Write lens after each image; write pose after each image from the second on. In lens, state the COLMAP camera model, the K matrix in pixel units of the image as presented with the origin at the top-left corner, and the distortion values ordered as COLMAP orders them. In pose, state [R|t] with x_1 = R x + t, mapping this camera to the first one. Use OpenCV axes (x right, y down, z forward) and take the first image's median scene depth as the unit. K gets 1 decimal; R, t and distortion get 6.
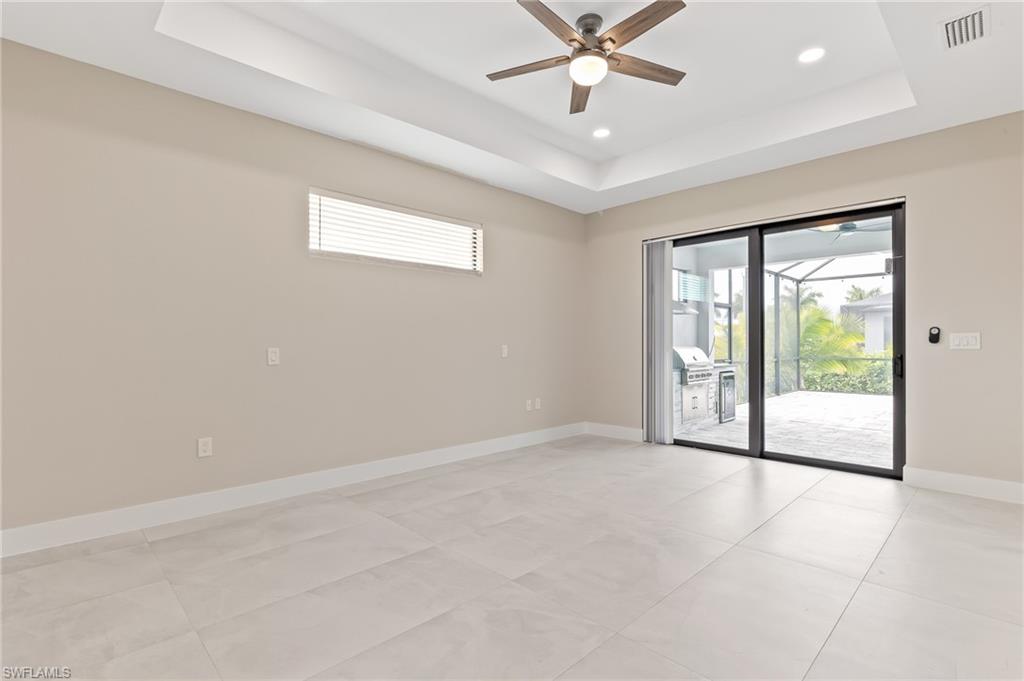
lens RADIAL K [[486.1, 0, 512.0], [0, 486.1, 340.5], [0, 0, 1]] dist [-0.008833, -0.000120]
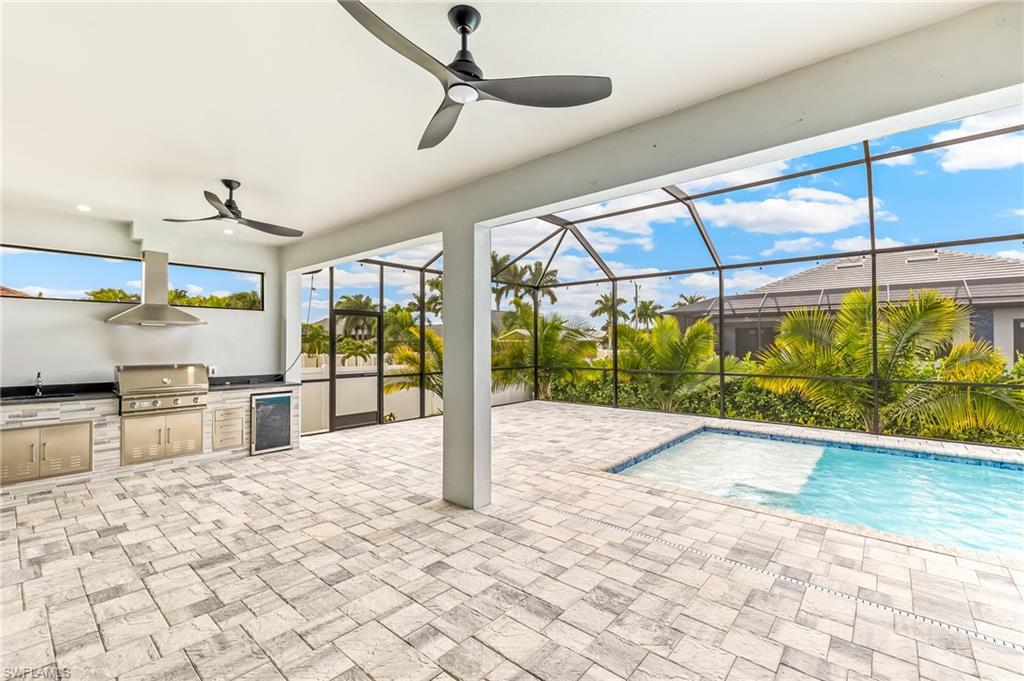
lens RADIAL K [[438.8, 0, 512.0], [0, 438.8, 340.5], [0, 0, 1]] dist [0.000935, -0.001207]
pose [[0.996434, -0.003826, 0.084286, 0.480810], [0.004384, 0.999970, -0.006437, -0.012211], [-0.084259, 0.006783, 0.996421, 0.125647]]
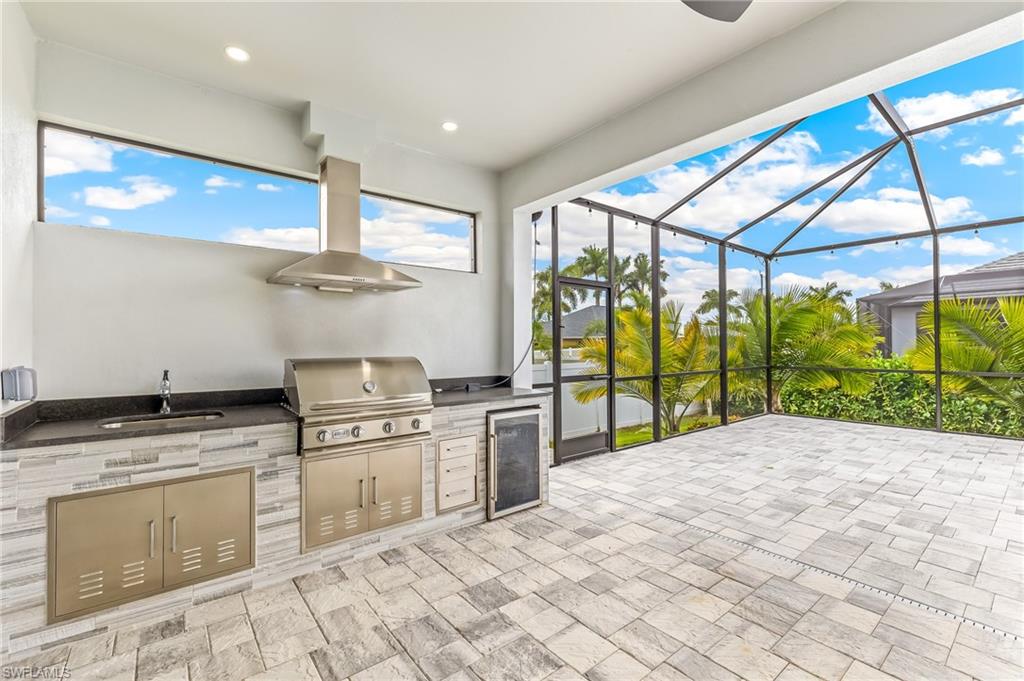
lens RADIAL K [[438.8, 0, 512.0], [0, 438.8, 340.5], [0, 0, 1]] dist [0.000935, -0.001207]
pose [[0.994828, -0.007025, -0.101335, 0.294116], [0.006465, 0.999962, -0.005852, -0.000911], [0.101372, 0.005166, 0.994835, 0.341930]]
